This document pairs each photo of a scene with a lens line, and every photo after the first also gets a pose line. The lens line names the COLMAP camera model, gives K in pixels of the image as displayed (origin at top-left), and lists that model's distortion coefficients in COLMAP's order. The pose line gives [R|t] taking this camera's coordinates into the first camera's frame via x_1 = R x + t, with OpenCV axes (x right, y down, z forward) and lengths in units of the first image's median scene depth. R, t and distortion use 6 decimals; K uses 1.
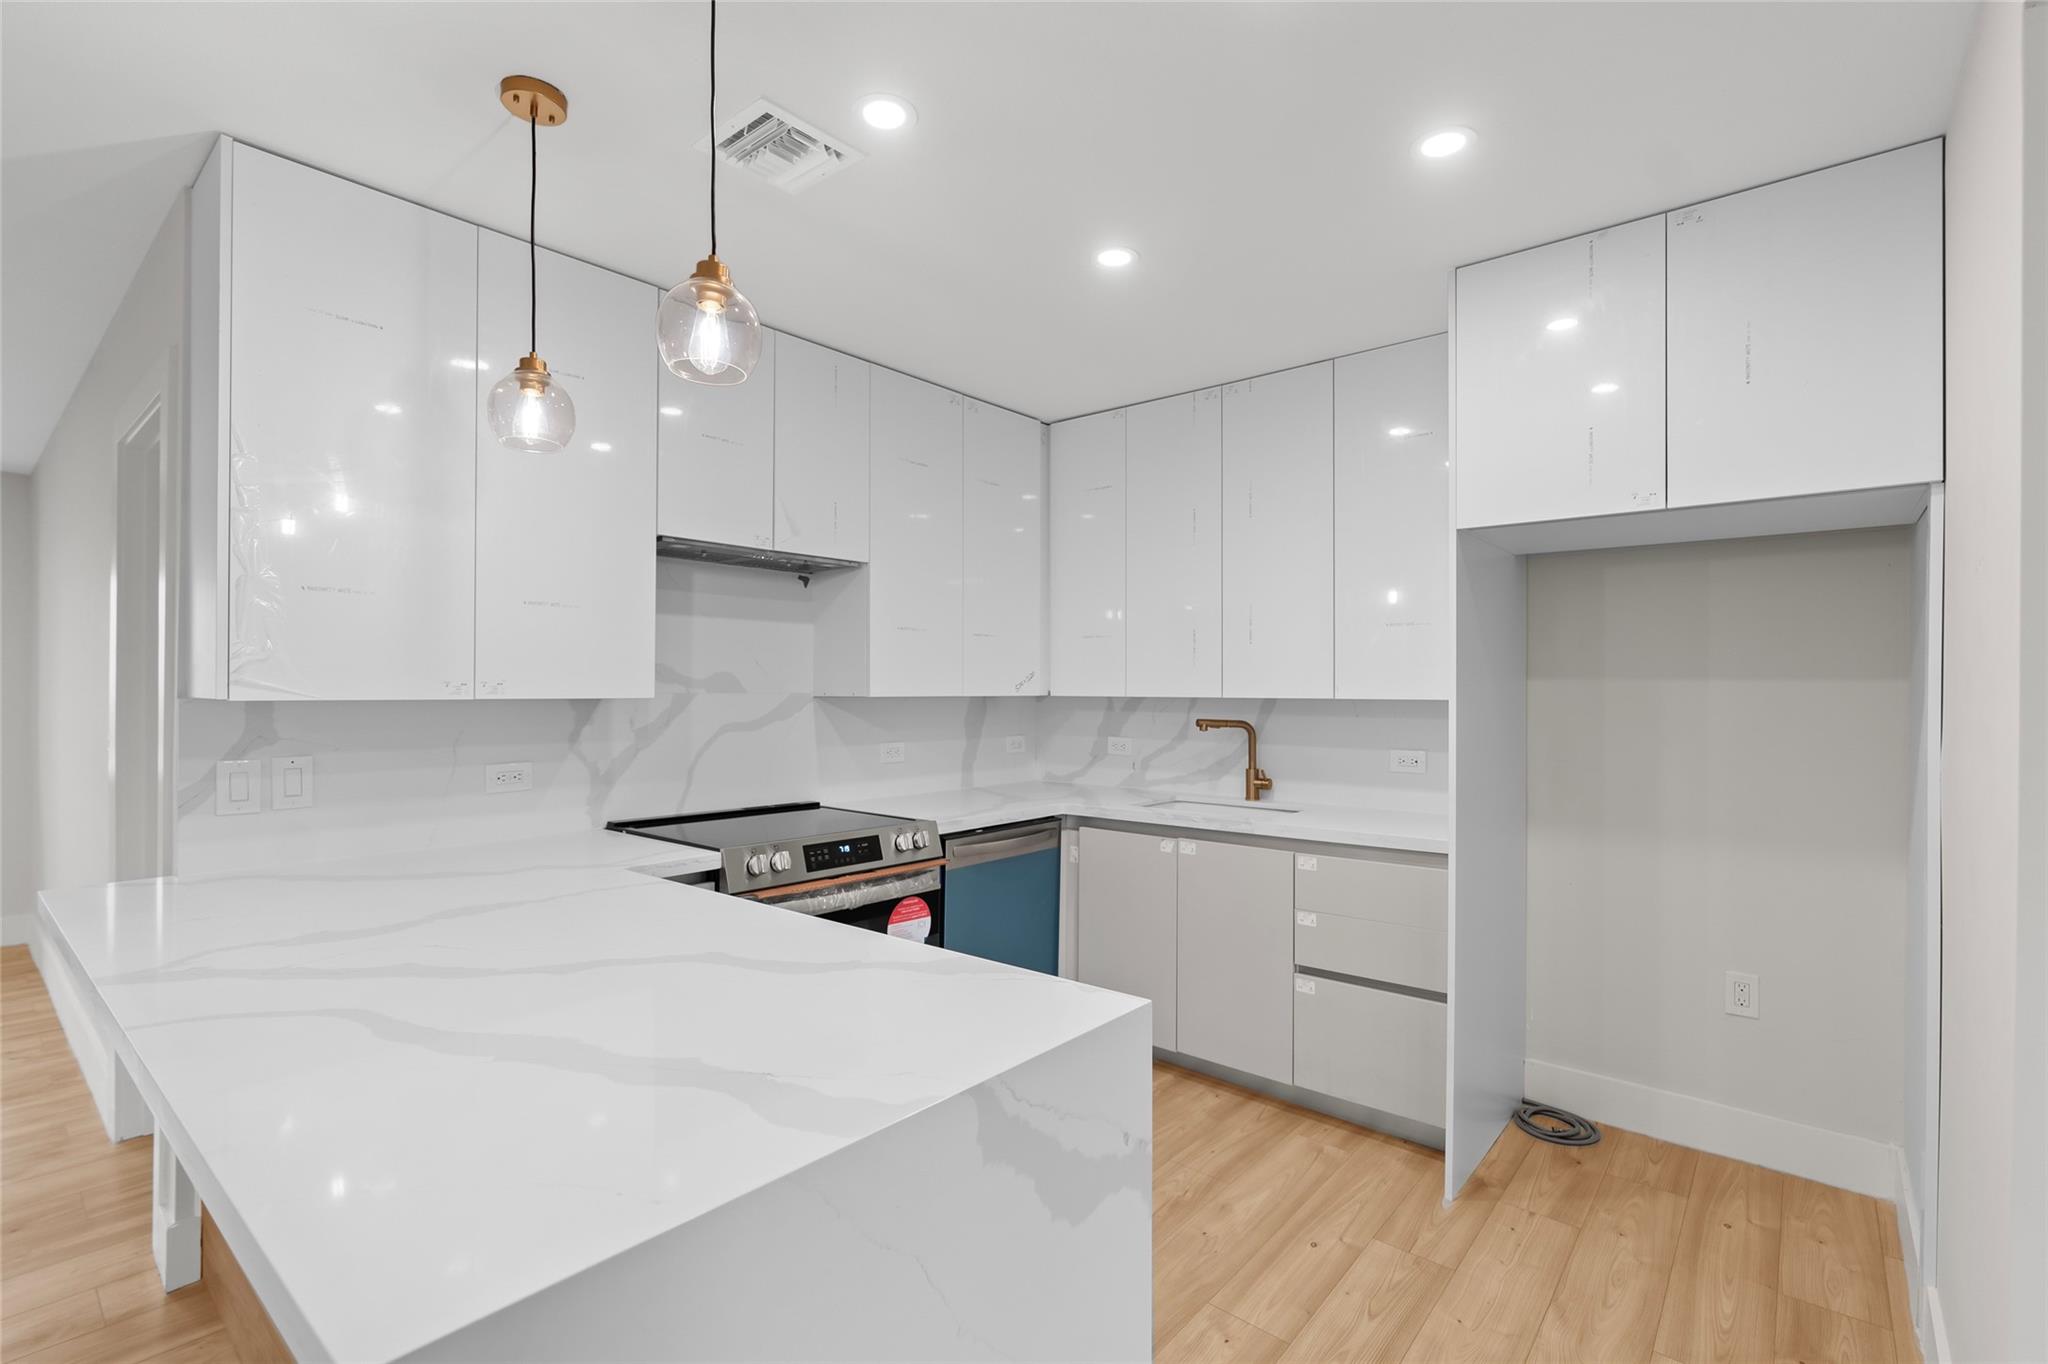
lens RADIAL K [[932.8, 0, 1029.0], [0, 932.8, 682.4], [0, 0, 1]] dist [-0.003327, 0.000101]
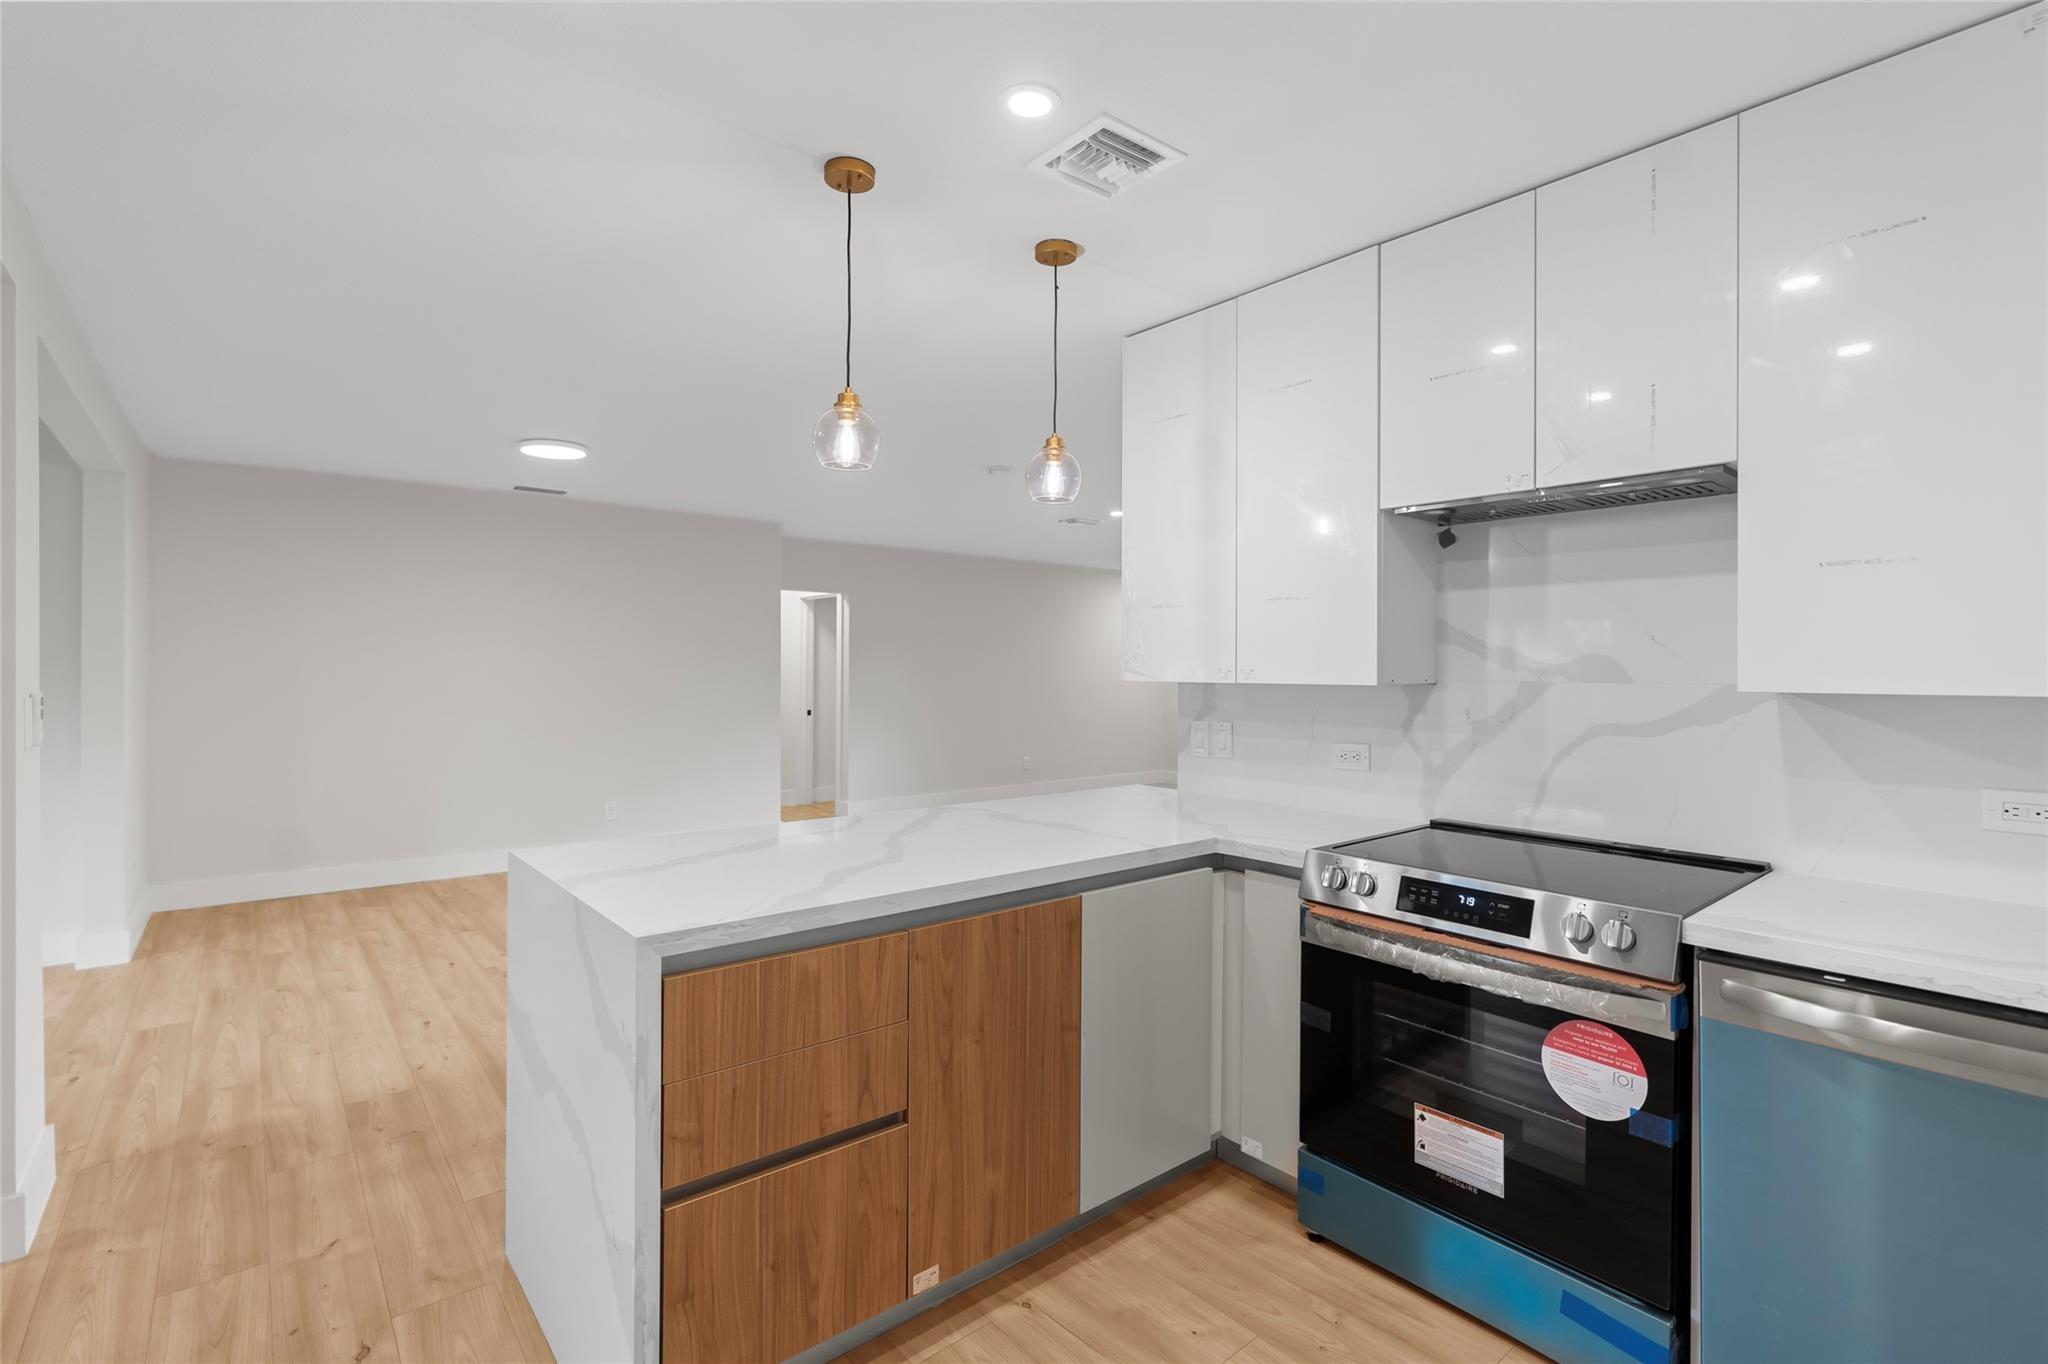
lens RADIAL K [[938.2, 0, 1034.5], [0, 938.2, 676.9], [0, 0, 1]] dist [-0.003472, -0.000040]
pose [[-0.172009, 0.002843, -0.985091, 0.485015], [-0.000026, 0.999996, 0.002891, 0.004556], [0.985095, 0.000523, -0.172008, 0.683018]]
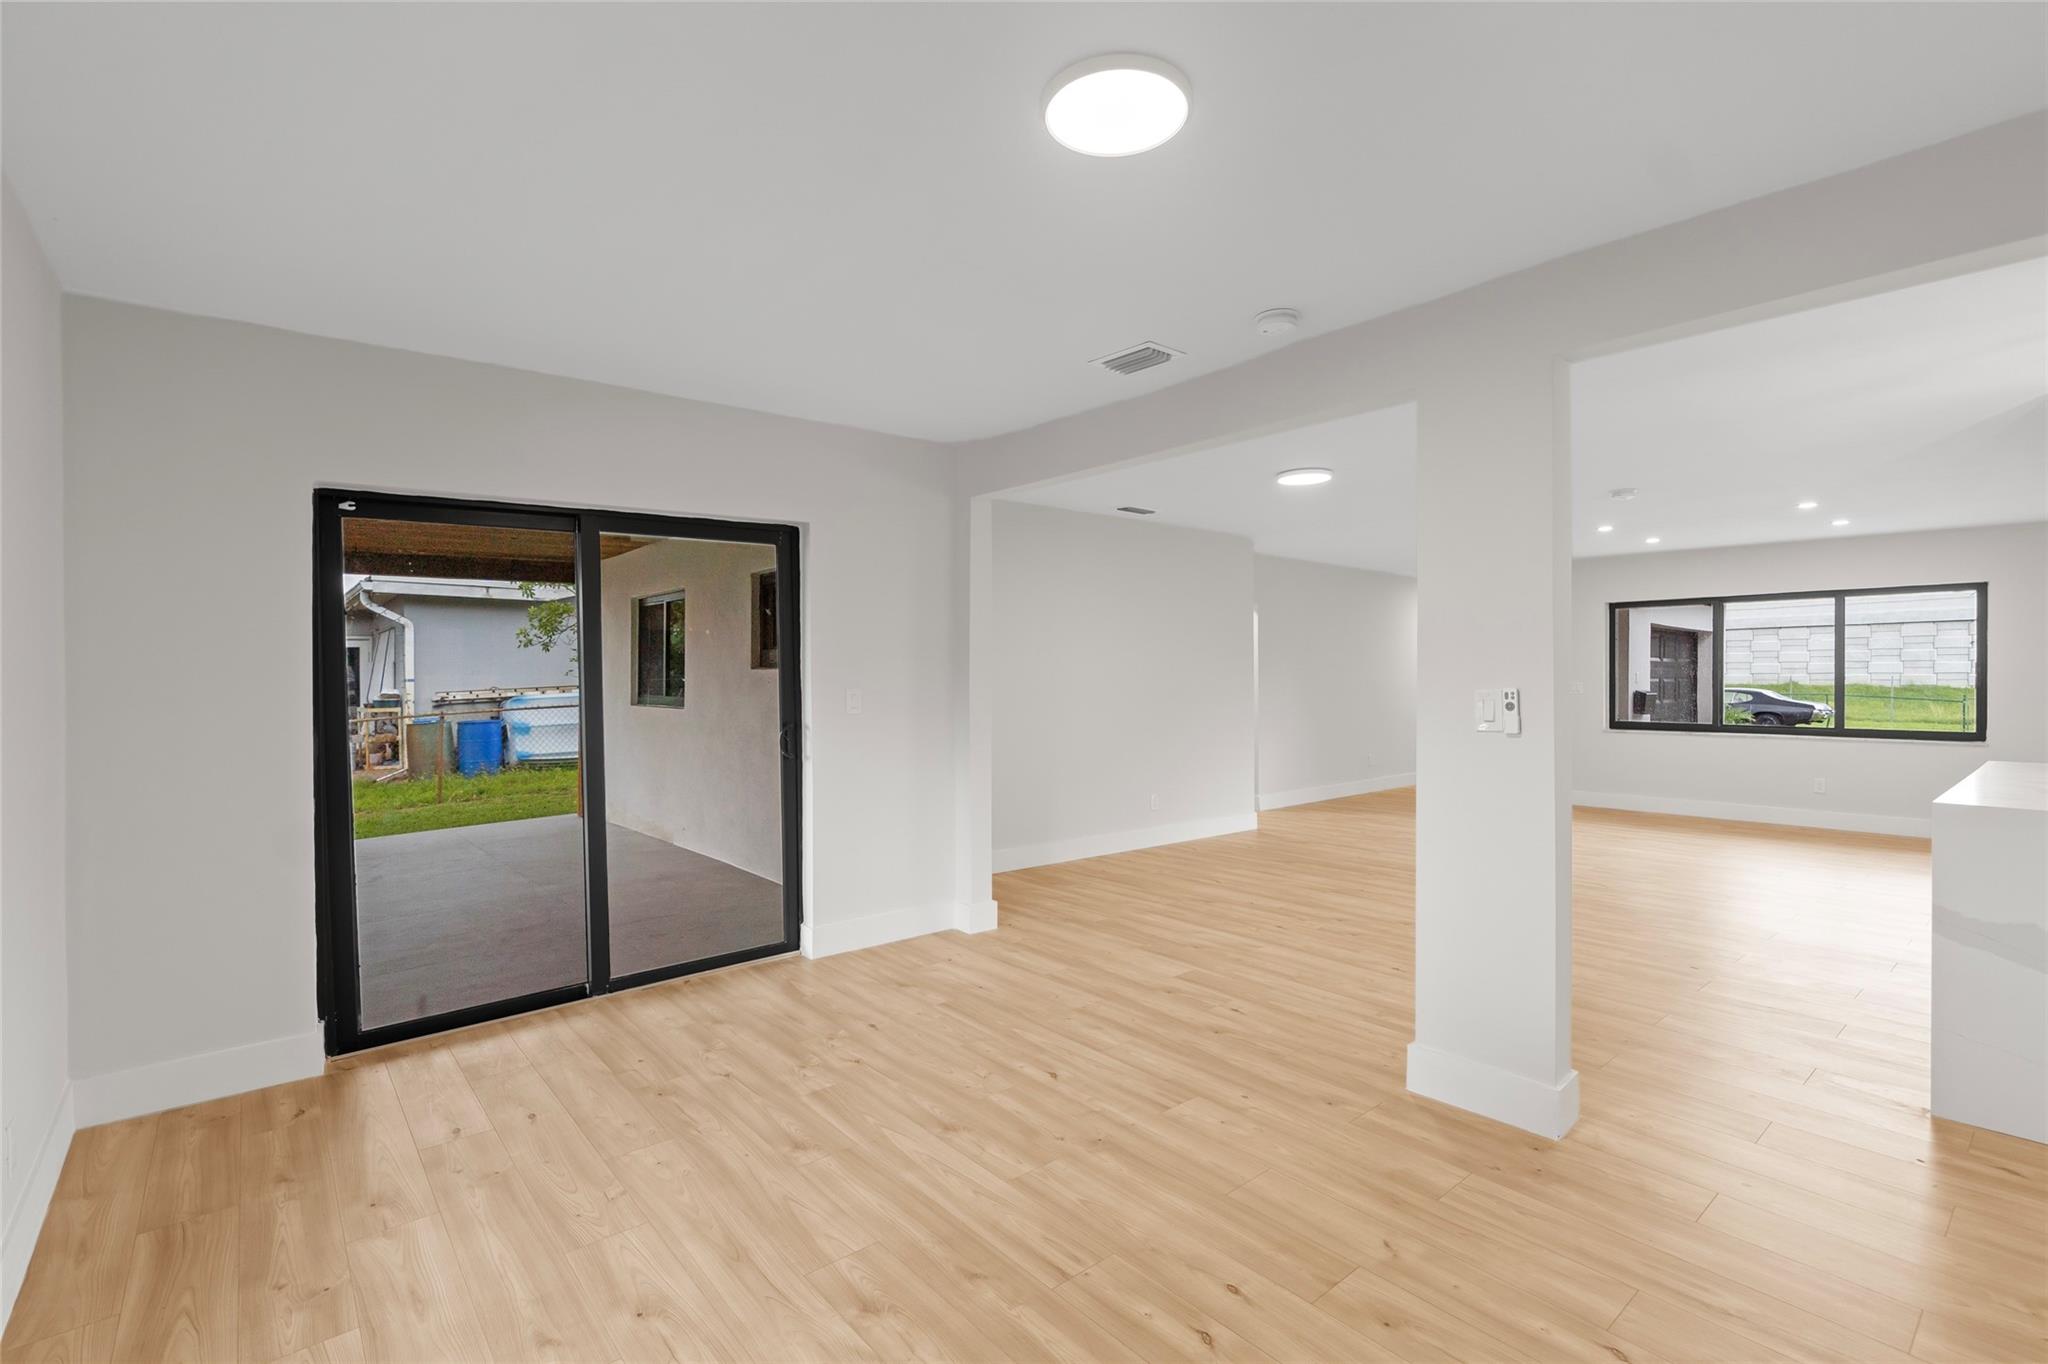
lens RADIAL K [[932.8, 0, 1029.0], [0, 932.8, 682.4], [0, 0, 1]] dist [-0.003327, 0.000101]
pose [[-0.168989, 0.002737, -0.985614, 0.888478], [0.007722, 0.999969, 0.001453, 0.012829], [0.985588, -0.007365, -0.169005, -0.517057]]
